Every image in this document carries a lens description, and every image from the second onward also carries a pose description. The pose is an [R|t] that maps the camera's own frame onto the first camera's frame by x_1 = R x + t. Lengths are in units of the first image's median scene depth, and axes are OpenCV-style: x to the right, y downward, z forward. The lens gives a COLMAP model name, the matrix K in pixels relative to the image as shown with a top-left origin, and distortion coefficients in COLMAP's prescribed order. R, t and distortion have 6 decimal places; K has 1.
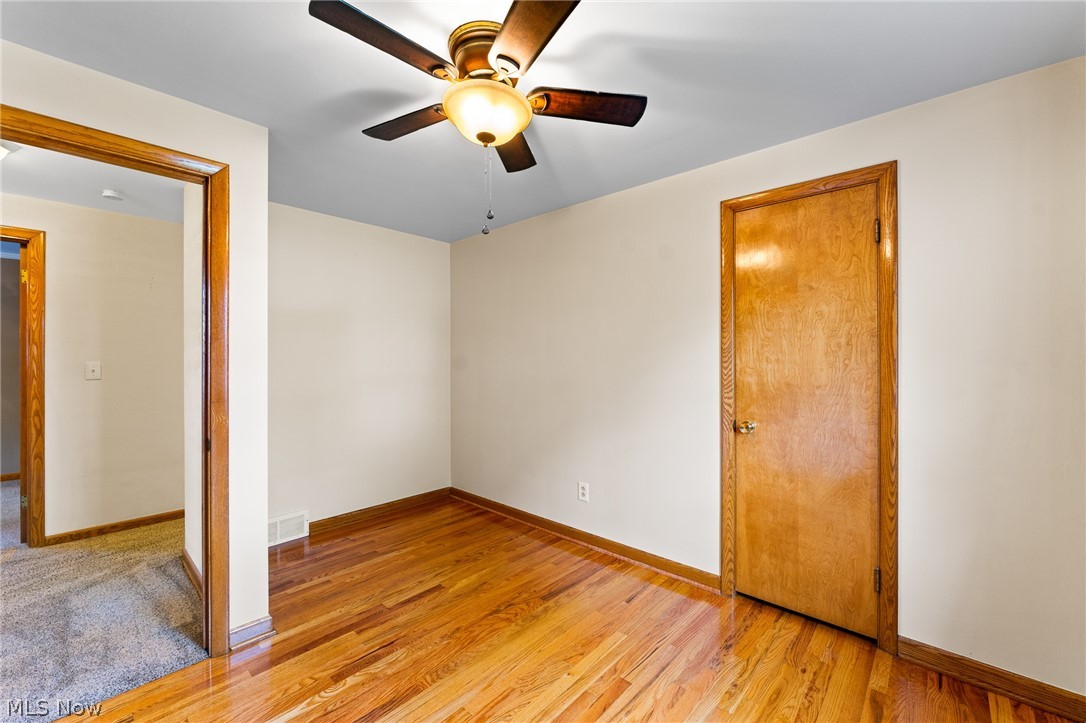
lens RADIAL K [[436.9, 0, 543.6], [0, 436.9, 359.2], [0, 0, 1]] dist [-0.005552, 0.000371]
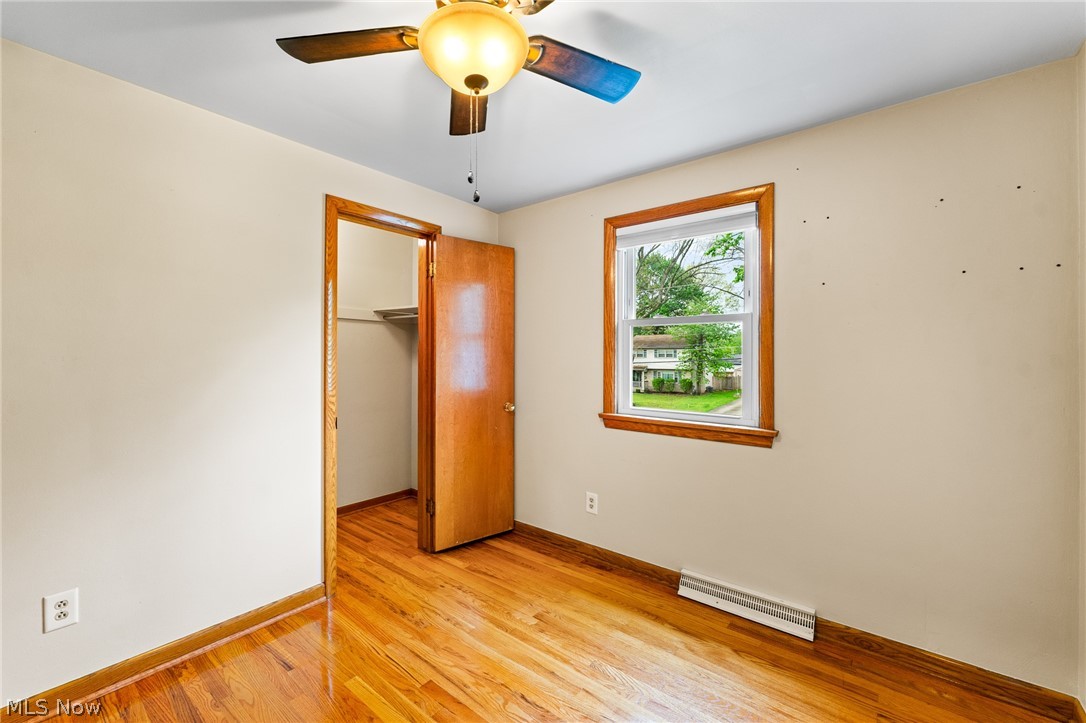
lens RADIAL K [[436.9, 0, 544.3], [0, 436.9, 356.1], [0, 0, 1]] dist [-0.005552, 0.000371]
pose [[-0.045961, -0.004448, 0.998933, -0.652120], [0.004696, 0.999978, 0.004668, -0.004177], [-0.998932, 0.004905, -0.045939, 0.628978]]
